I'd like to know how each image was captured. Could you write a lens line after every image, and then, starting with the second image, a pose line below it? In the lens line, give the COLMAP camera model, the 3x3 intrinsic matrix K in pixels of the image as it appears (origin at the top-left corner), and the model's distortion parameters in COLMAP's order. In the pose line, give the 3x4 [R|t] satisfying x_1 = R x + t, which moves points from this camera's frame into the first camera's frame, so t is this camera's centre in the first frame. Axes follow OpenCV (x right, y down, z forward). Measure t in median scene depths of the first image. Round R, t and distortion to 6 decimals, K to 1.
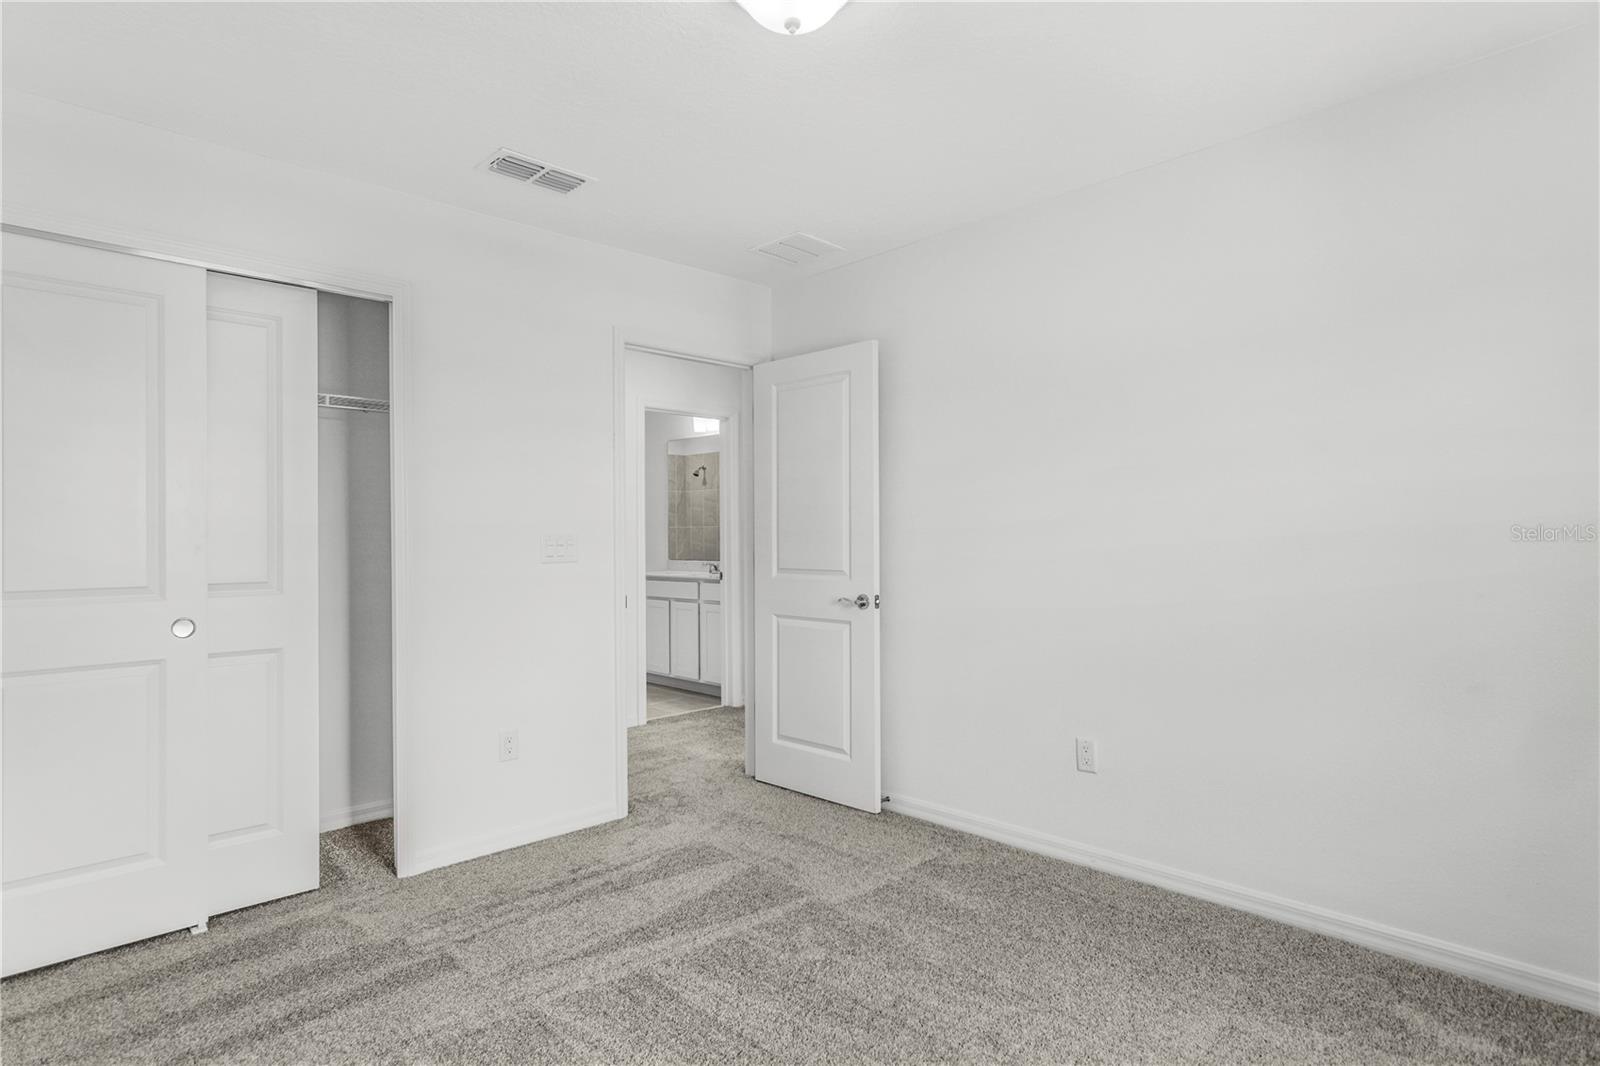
lens RADIAL K [[861.3, 0, 800.2], [0, 861.3, 535.6], [0, 0, 1]] dist [-0.010547, 0.007530]
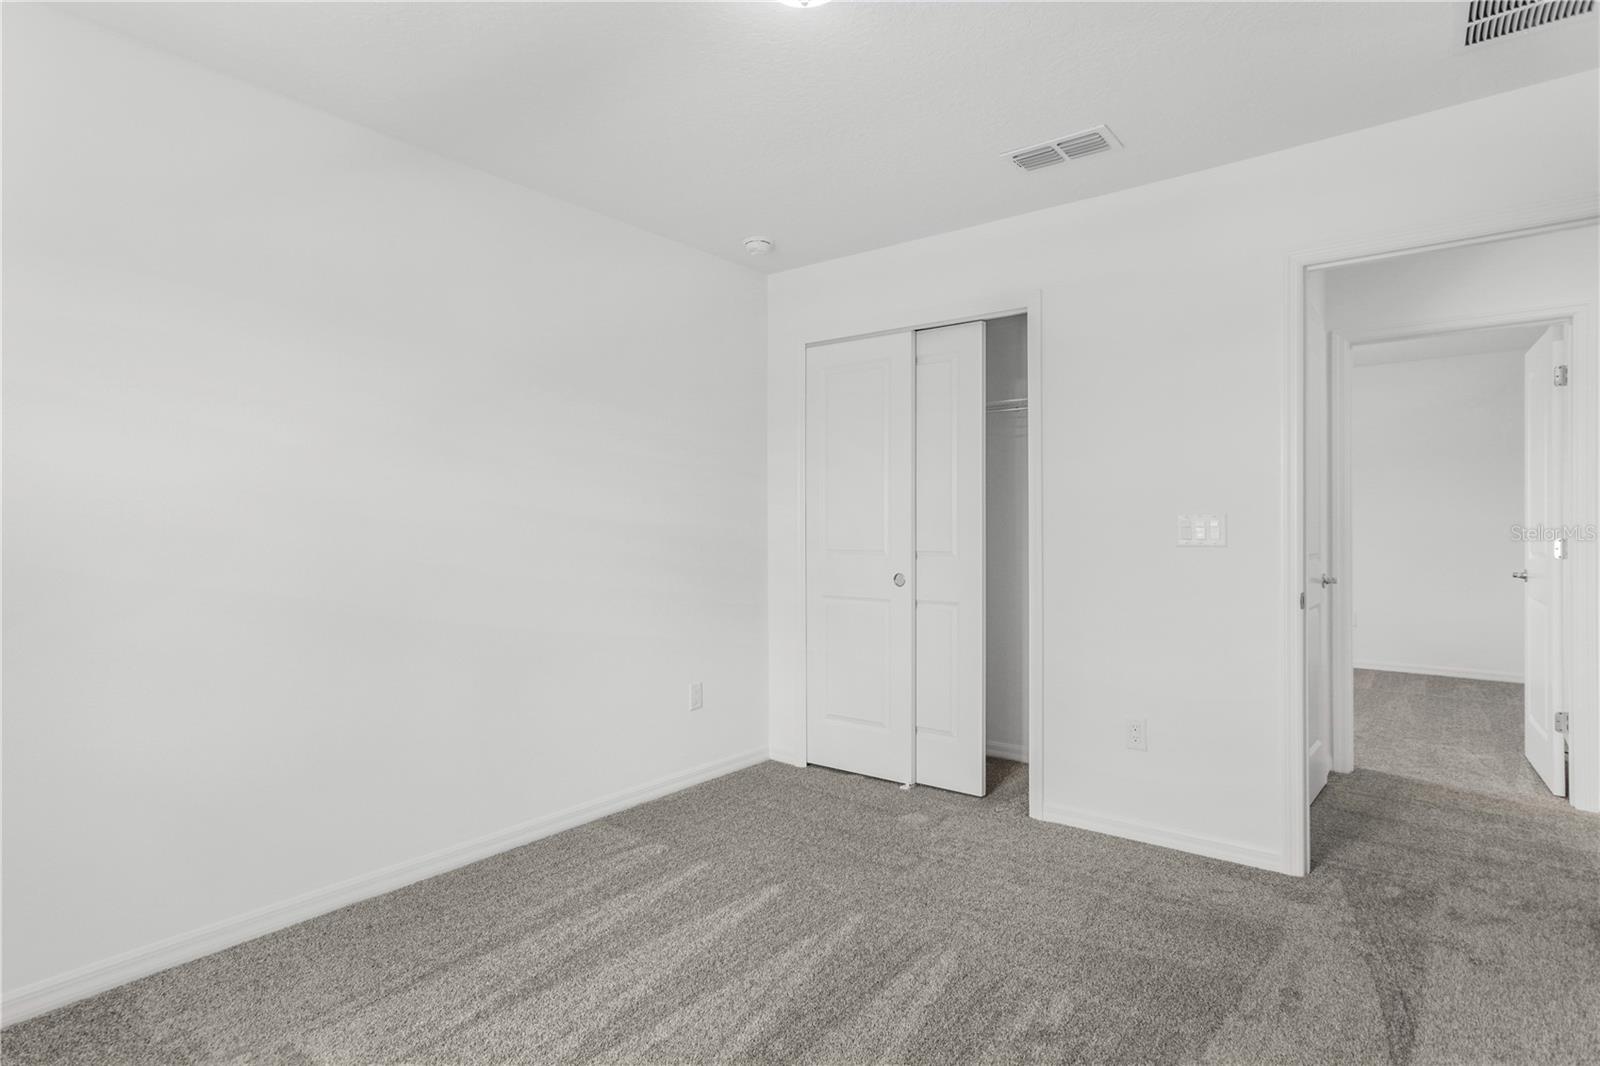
lens RADIAL K [[861.3, 0, 800.0], [0, 861.3, 525.0], [0, 0, 1]] dist [-0.010547, 0.007530]
pose [[0.126024, 0.014270, -0.991925, 0.629672], [0.003383, 0.999885, 0.014814, -0.006492], [0.992021, -0.005222, 0.125962, 0.562752]]
